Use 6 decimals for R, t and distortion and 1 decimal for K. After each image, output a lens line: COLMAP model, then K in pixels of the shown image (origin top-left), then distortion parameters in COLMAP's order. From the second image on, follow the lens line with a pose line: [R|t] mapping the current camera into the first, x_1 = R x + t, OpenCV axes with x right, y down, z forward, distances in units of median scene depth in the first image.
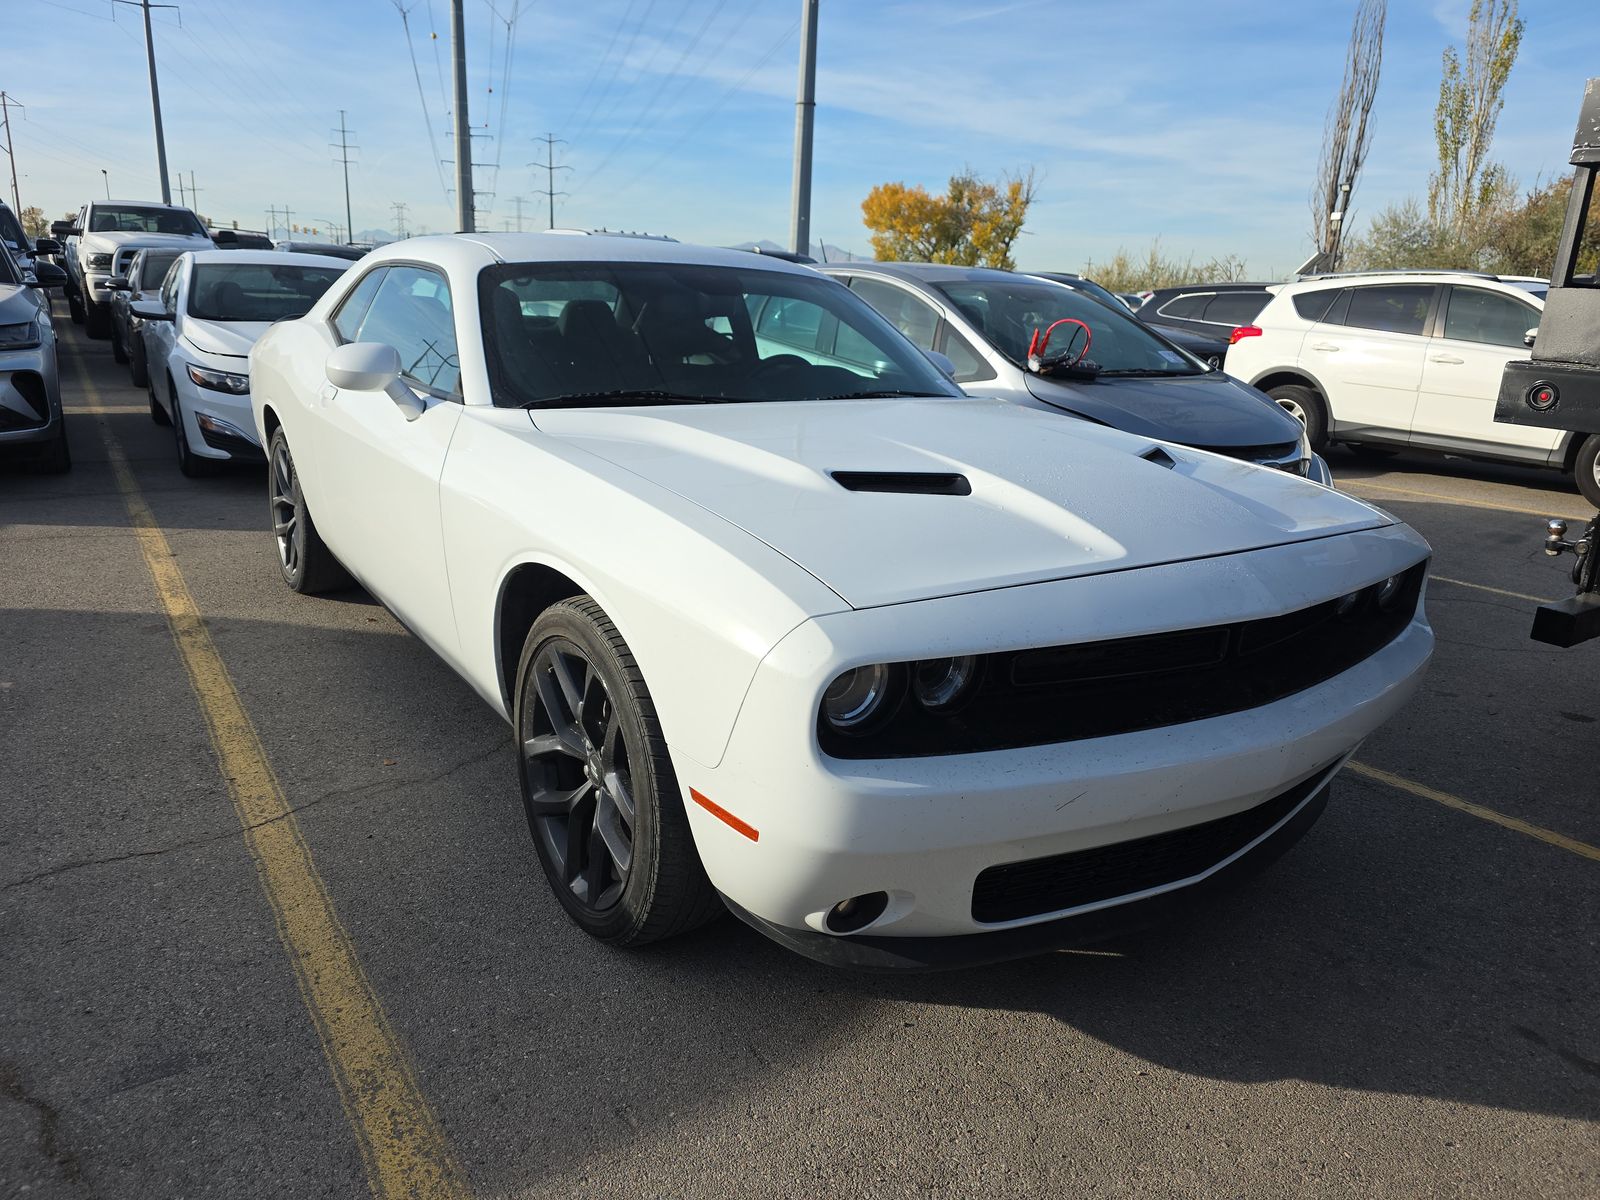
lens RADIAL K [[1094.2, 0, 800.0], [0, 1094.2, 600.0], [0, 0, 1]] dist [0.023312, -0.000157]
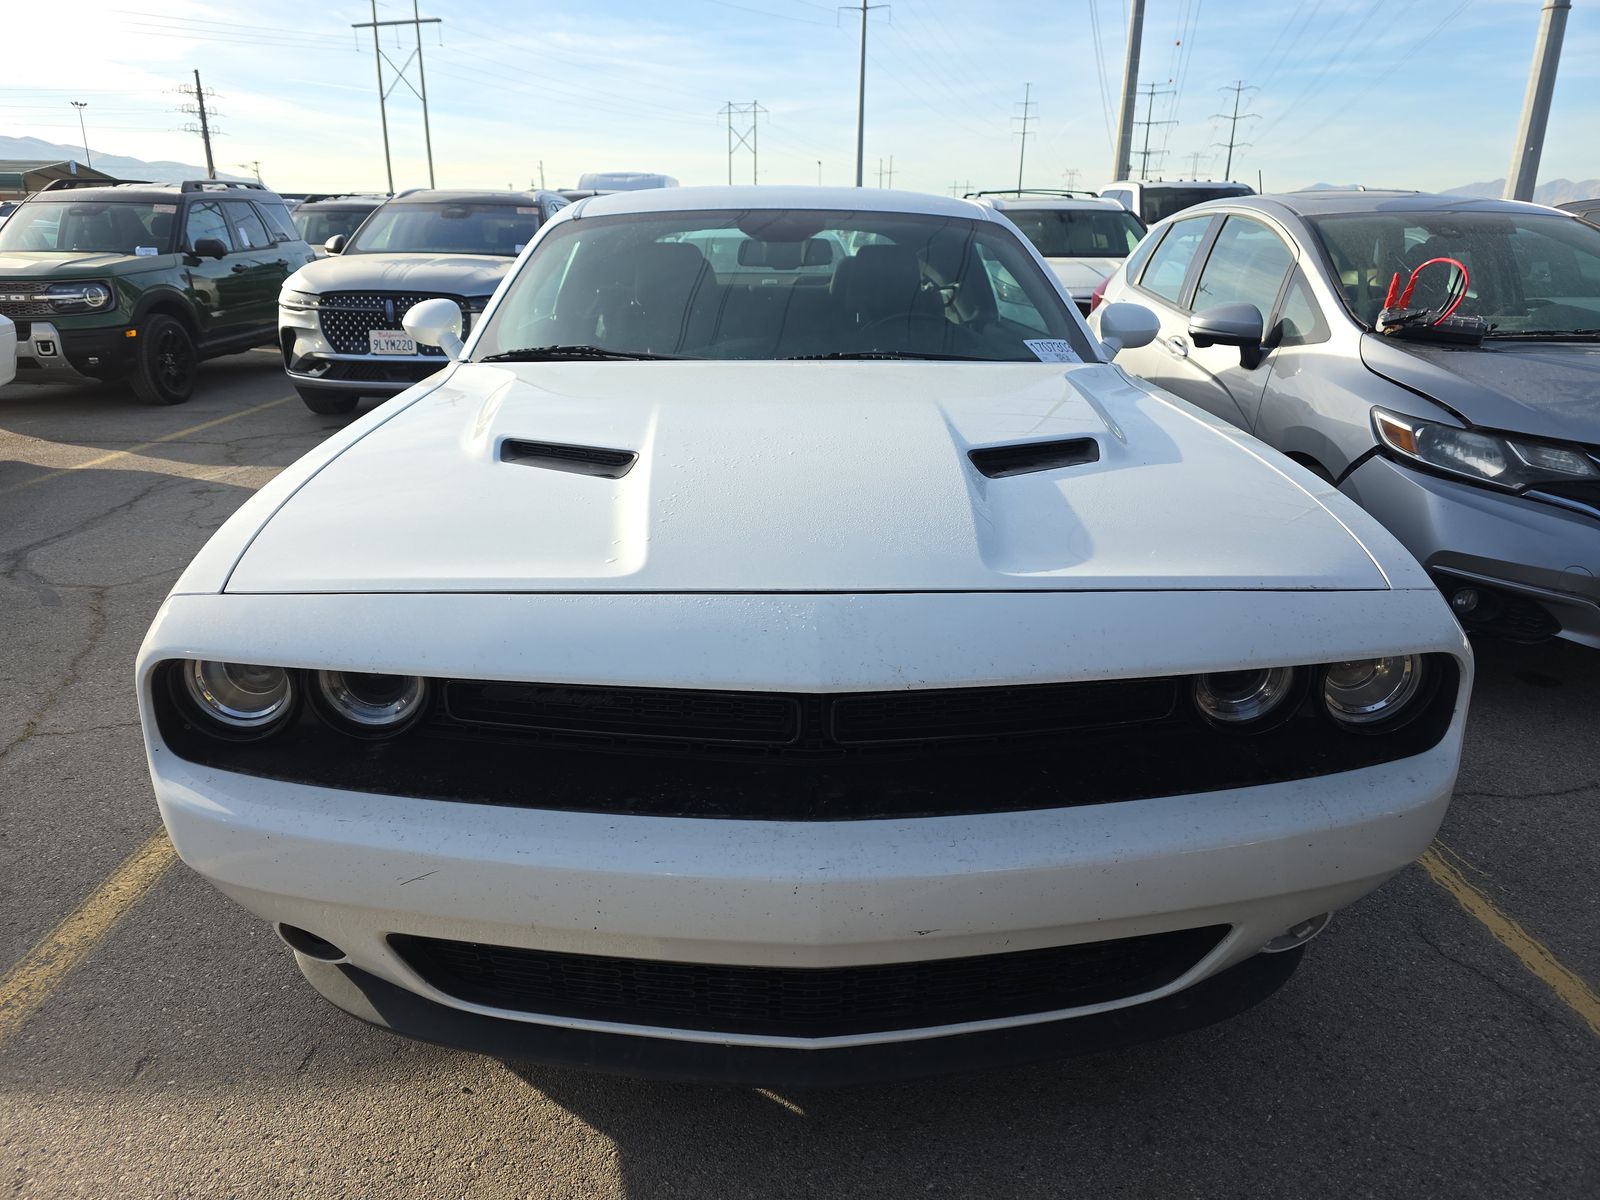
lens RADIAL K [[1068.8, 0, 799.5], [0, 1068.8, 624.8], [0, 0, 1]] dist [0.019796, -0.001968]
pose [[0.853075, 0.144375, -0.501417, 0.479754], [-0.114328, 0.989326, 0.090352, -0.053934], [0.509109, -0.019751, 0.860475, 0.278013]]
